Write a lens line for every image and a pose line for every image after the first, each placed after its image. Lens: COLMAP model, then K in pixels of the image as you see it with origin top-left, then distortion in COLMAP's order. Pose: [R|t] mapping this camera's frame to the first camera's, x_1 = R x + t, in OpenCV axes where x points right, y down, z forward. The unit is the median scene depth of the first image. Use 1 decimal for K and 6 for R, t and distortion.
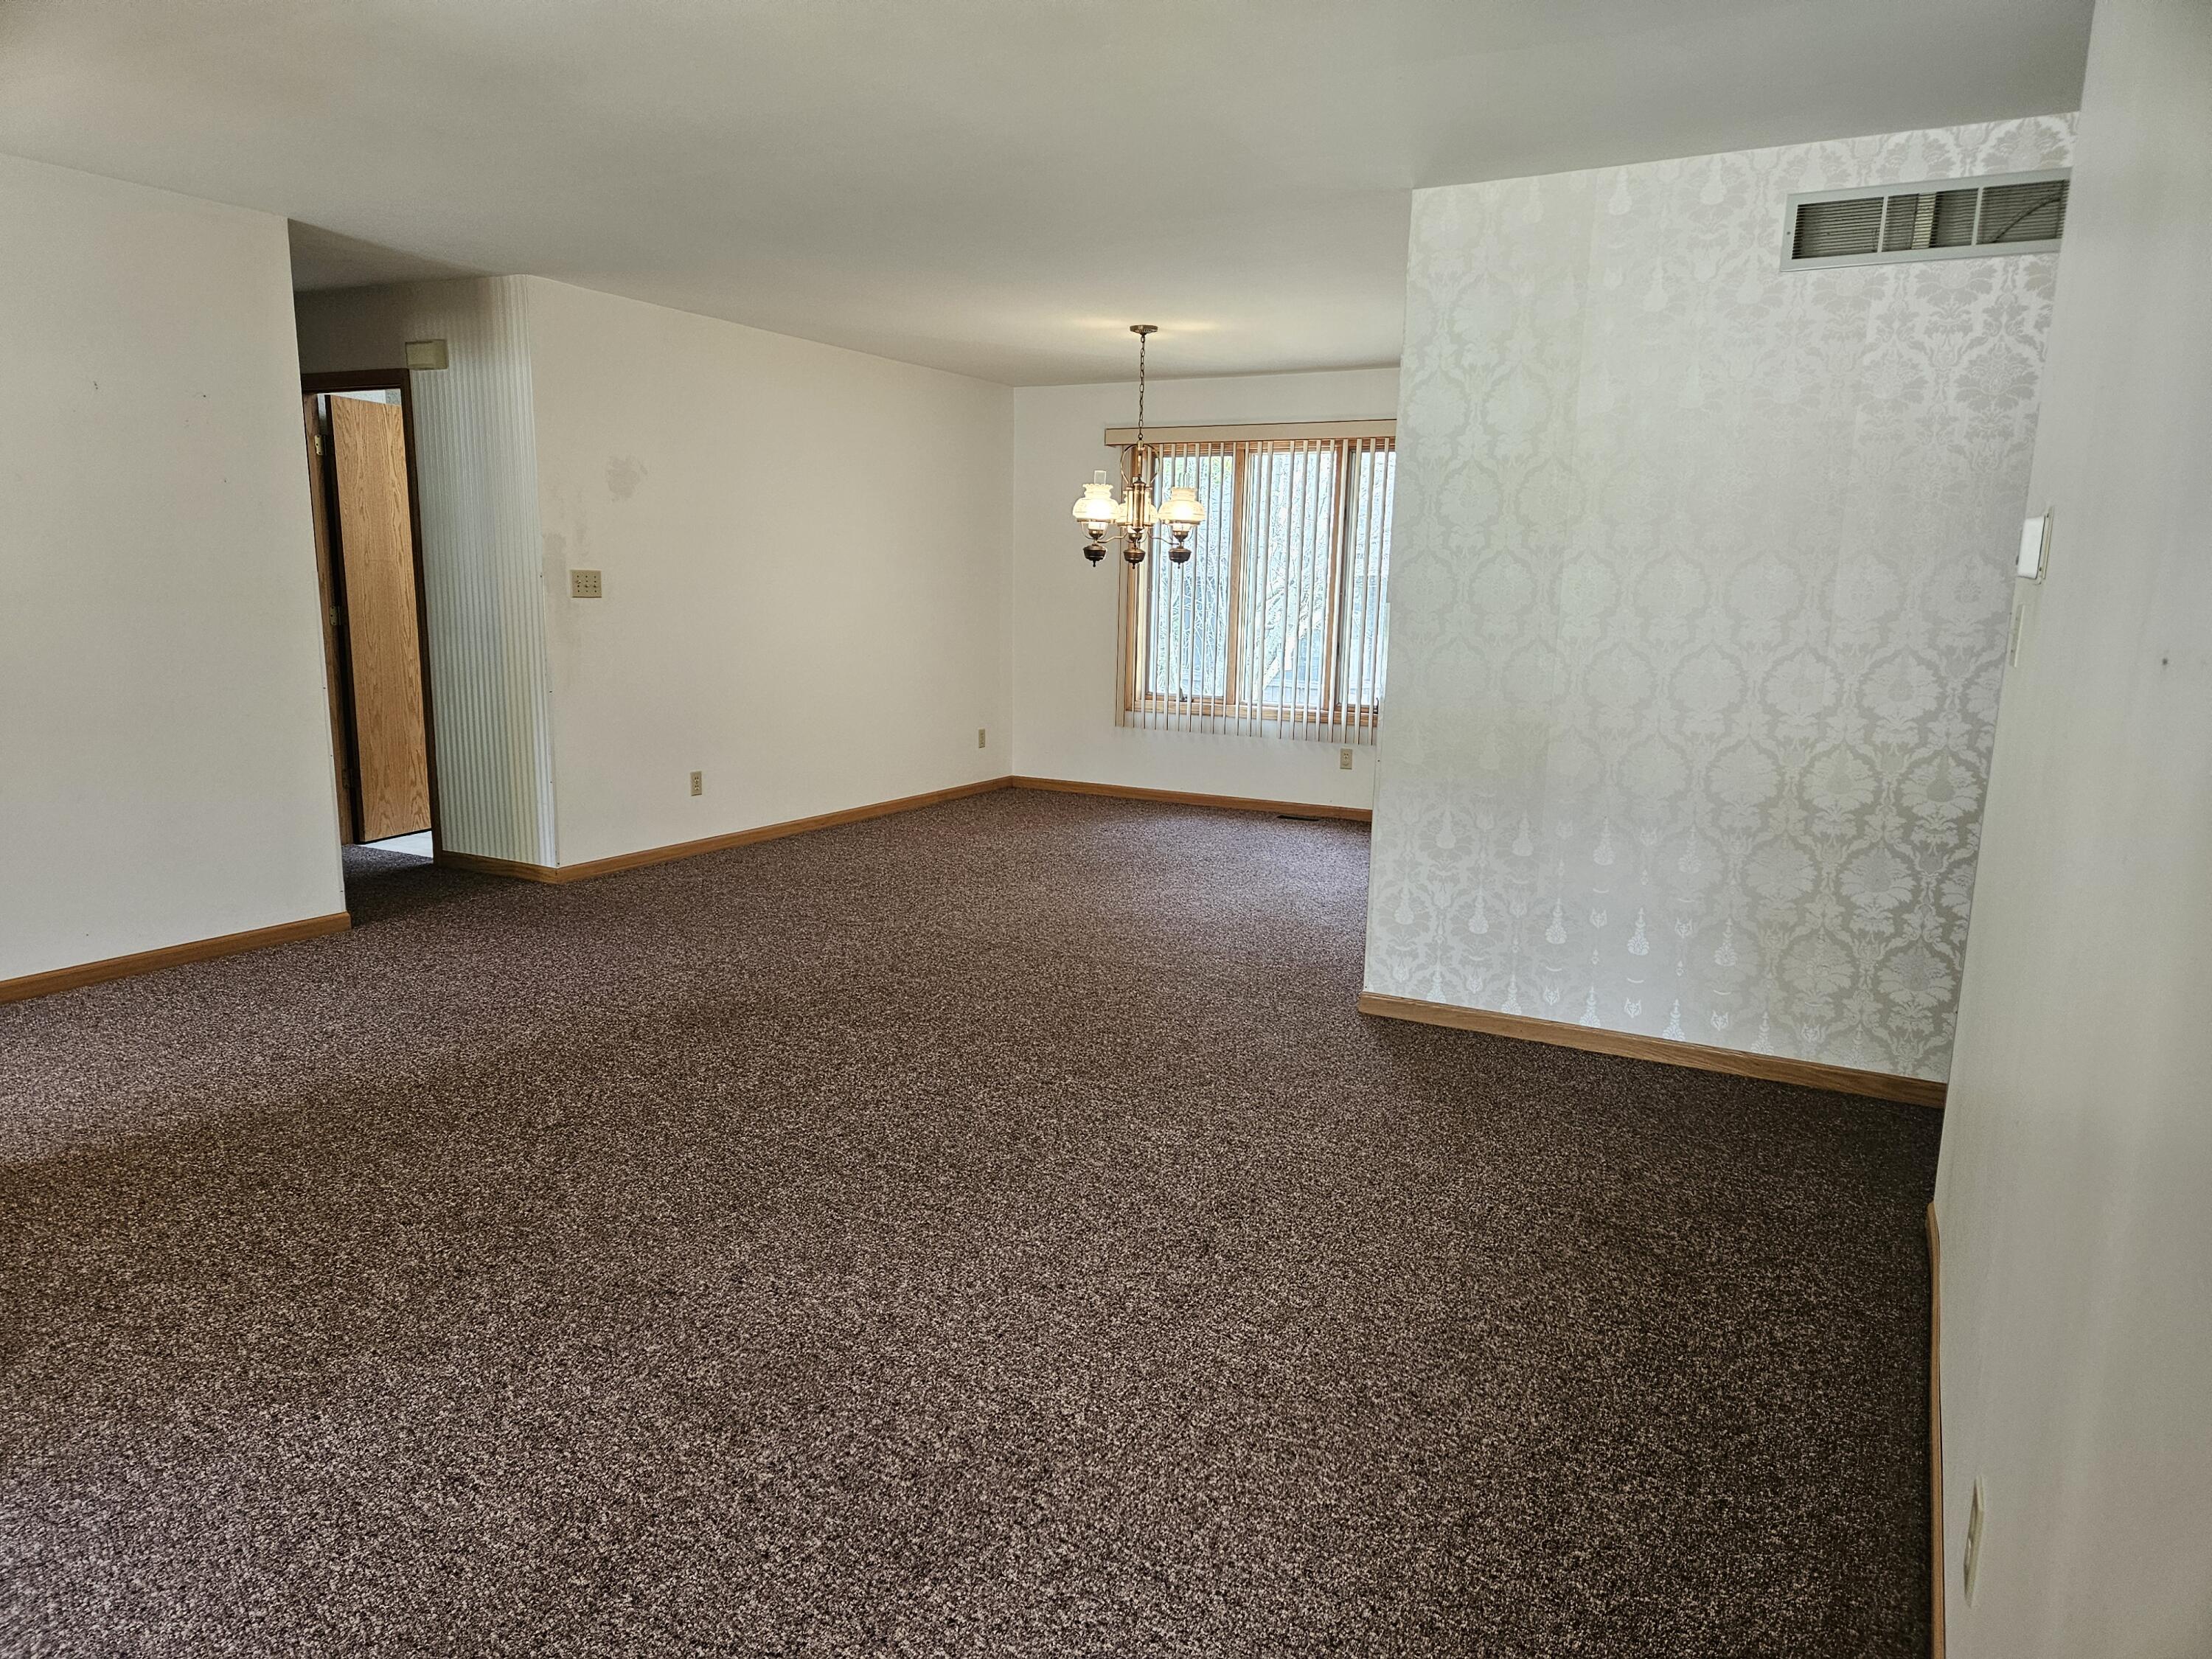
lens RADIAL K [[1486.1, 0, 1105.0], [0, 1486.1, 833.4], [0, 0, 1]] dist [0.067215, -0.043169]
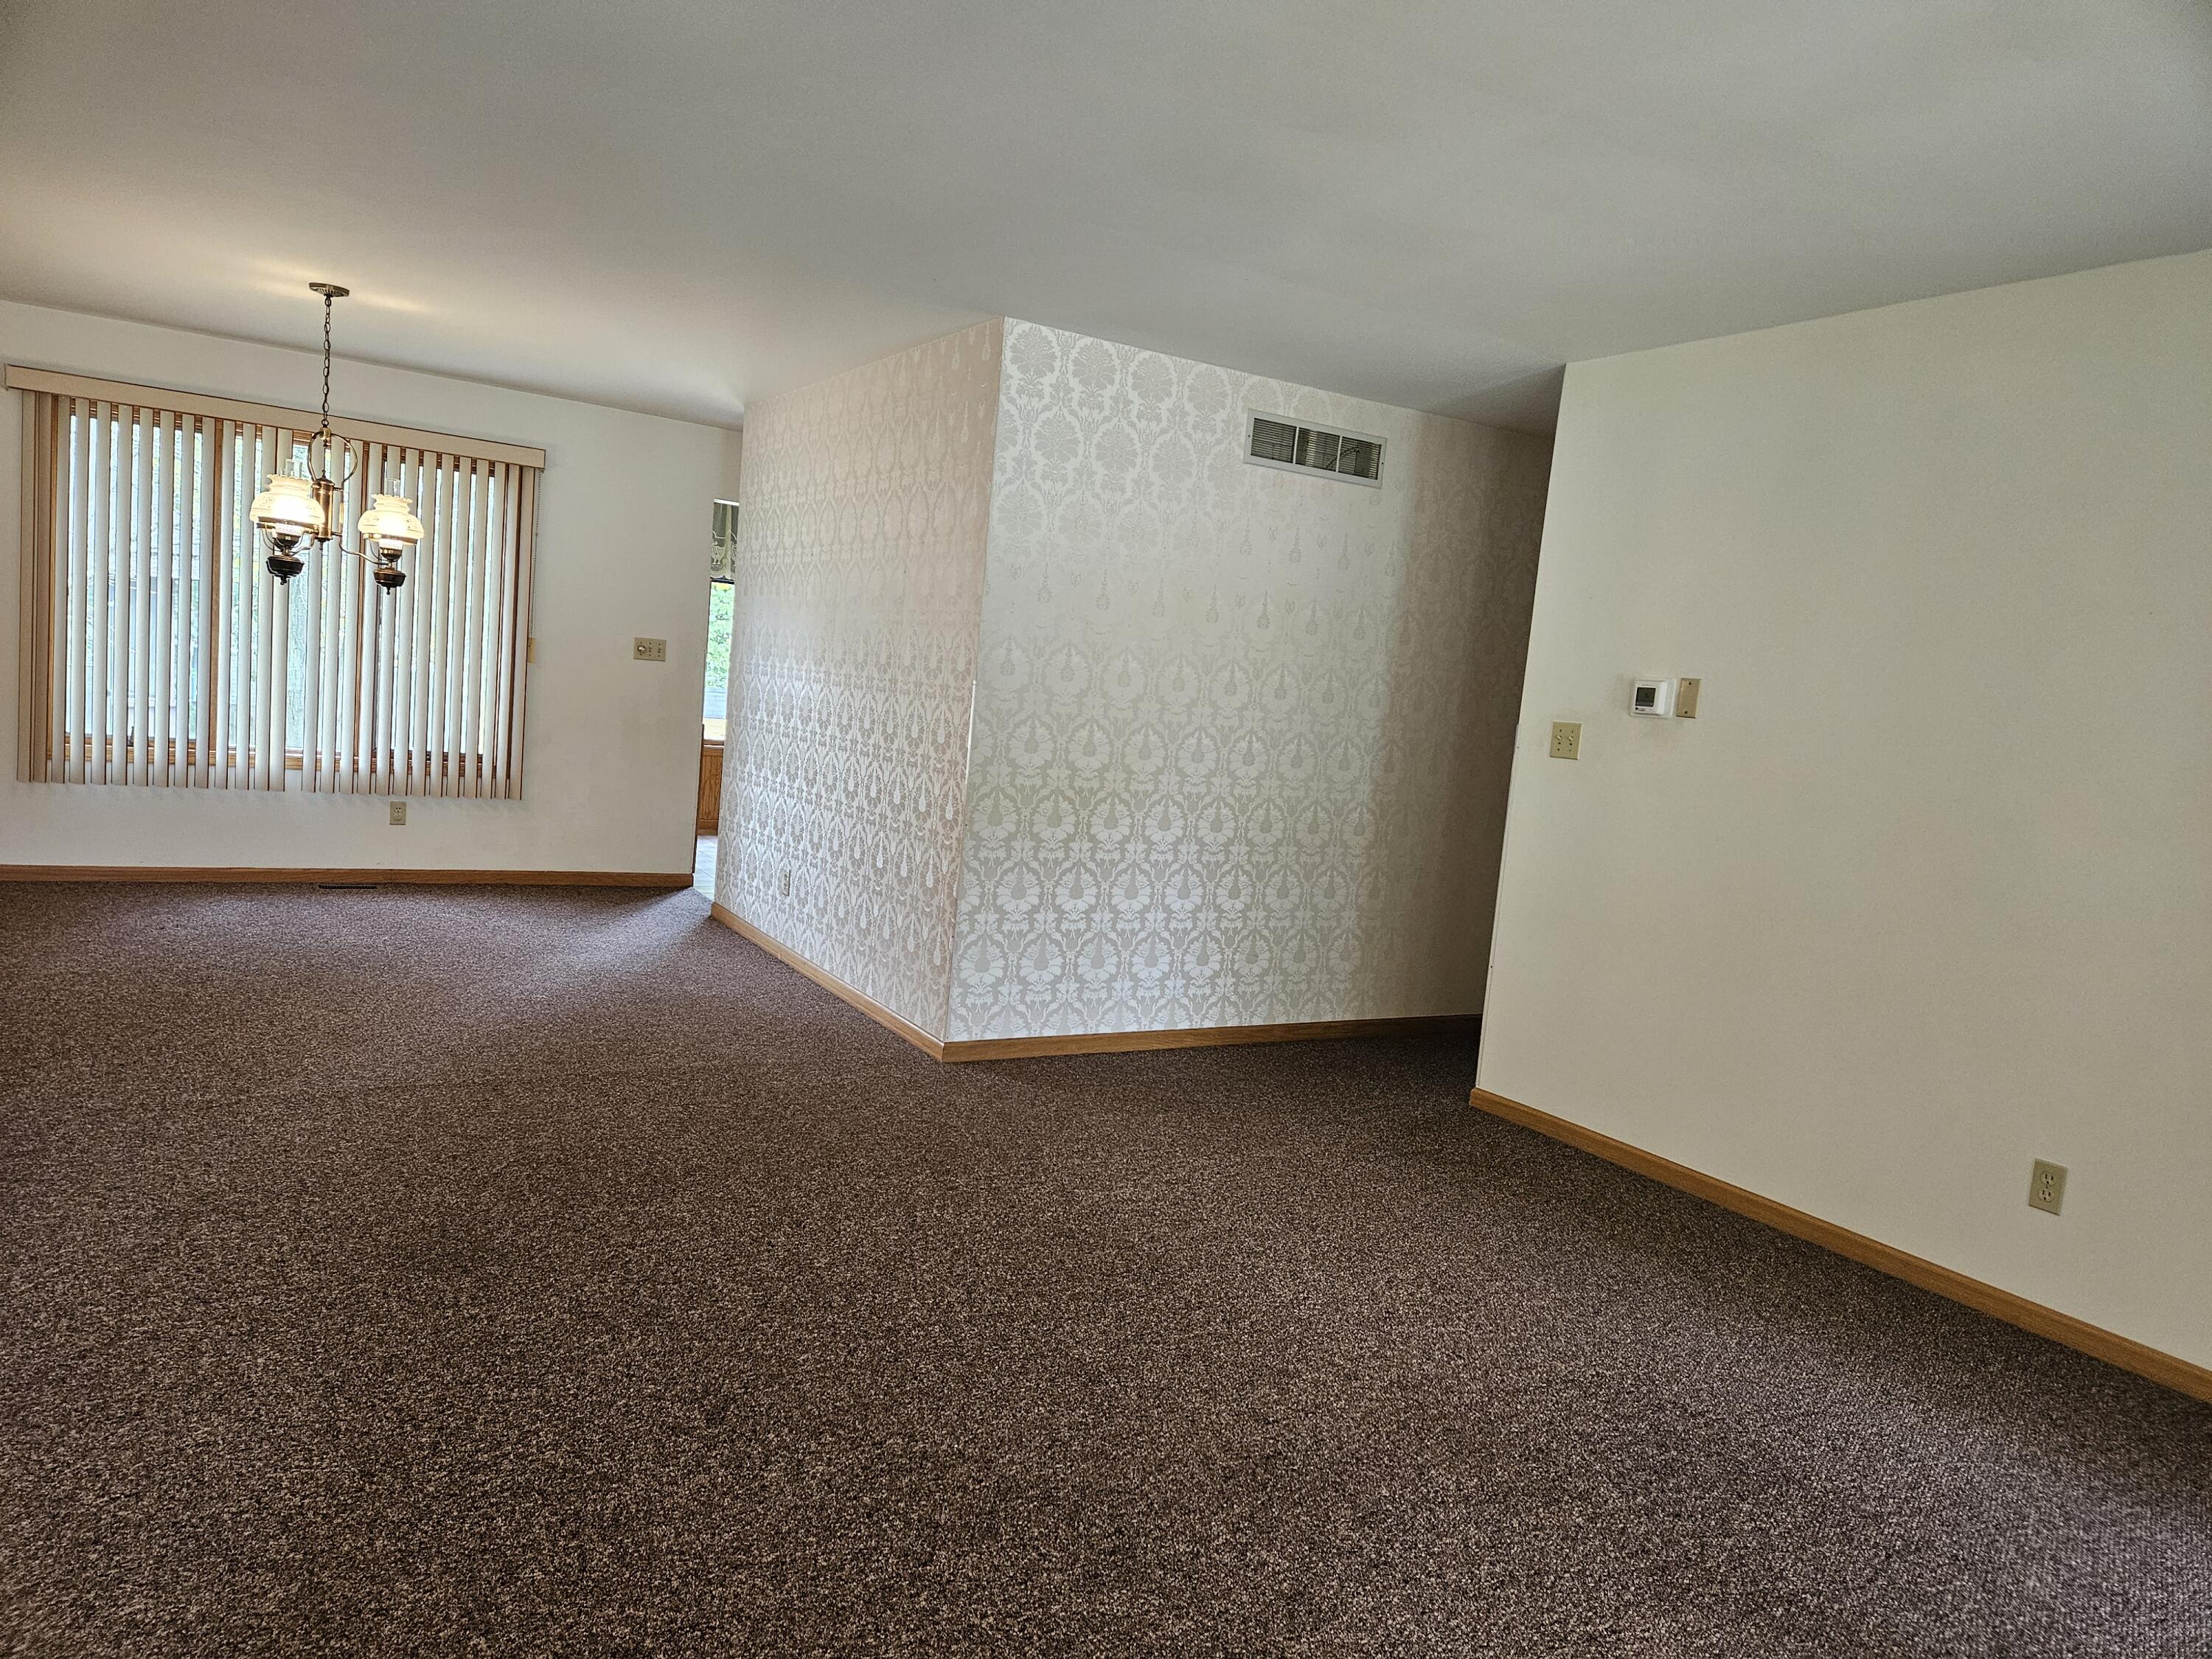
lens RADIAL K [[1486.1, 0, 1106.8], [0, 1486.1, 822.0], [0, 0, 1]] dist [0.067215, -0.043169]
pose [[0.497670, -0.058030, 0.865423, -0.645319], [0.066317, 0.997385, 0.028743, -0.069972], [-0.864827, 0.043088, 0.500217, 0.344358]]
